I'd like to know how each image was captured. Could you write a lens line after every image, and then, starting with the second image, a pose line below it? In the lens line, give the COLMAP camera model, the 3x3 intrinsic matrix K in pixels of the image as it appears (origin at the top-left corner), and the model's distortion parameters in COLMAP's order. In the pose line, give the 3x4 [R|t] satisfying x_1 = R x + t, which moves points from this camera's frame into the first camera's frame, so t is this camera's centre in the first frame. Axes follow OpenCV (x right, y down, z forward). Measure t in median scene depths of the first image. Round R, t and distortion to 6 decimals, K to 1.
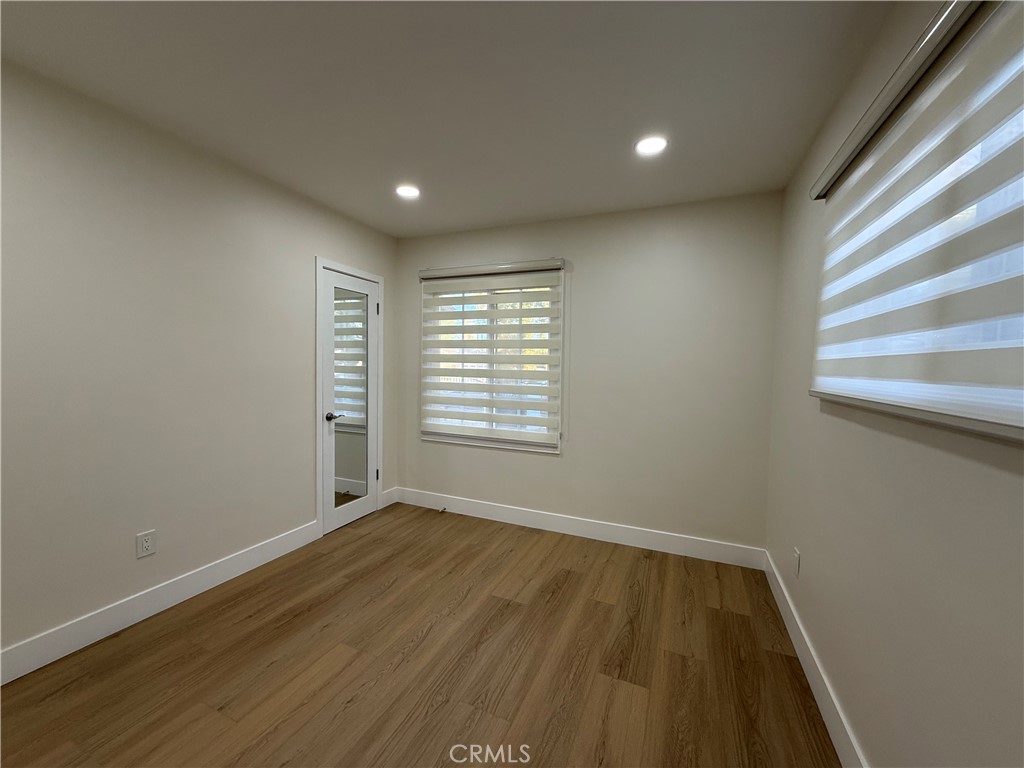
lens RADIAL K [[408.0, 0, 510.2], [0, 408.0, 384.4], [0, 0, 1]] dist [0.000058, -0.000101]
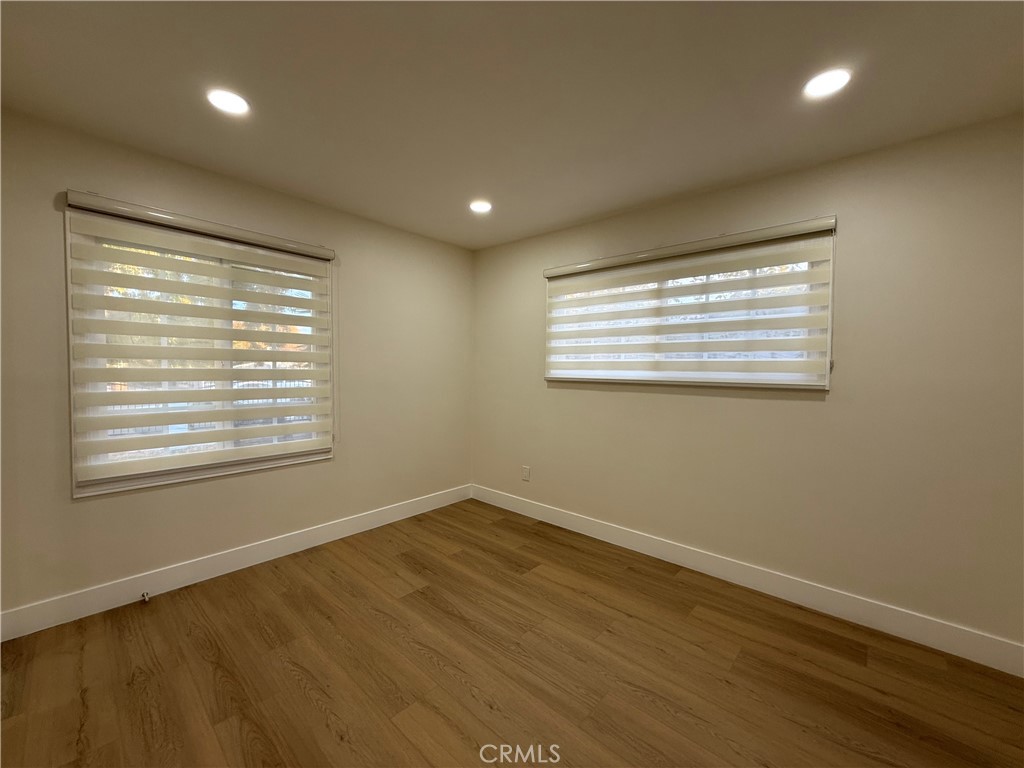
lens RADIAL K [[408.0, 0, 508.0], [0, 408.0, 384.5], [0, 0, 1]] dist [0.000058, -0.000101]
pose [[0.317583, -0.053213, 0.946736, -0.774009], [0.039003, 0.998312, 0.043028, -0.027838], [-0.947428, 0.023261, 0.319122, 0.380174]]
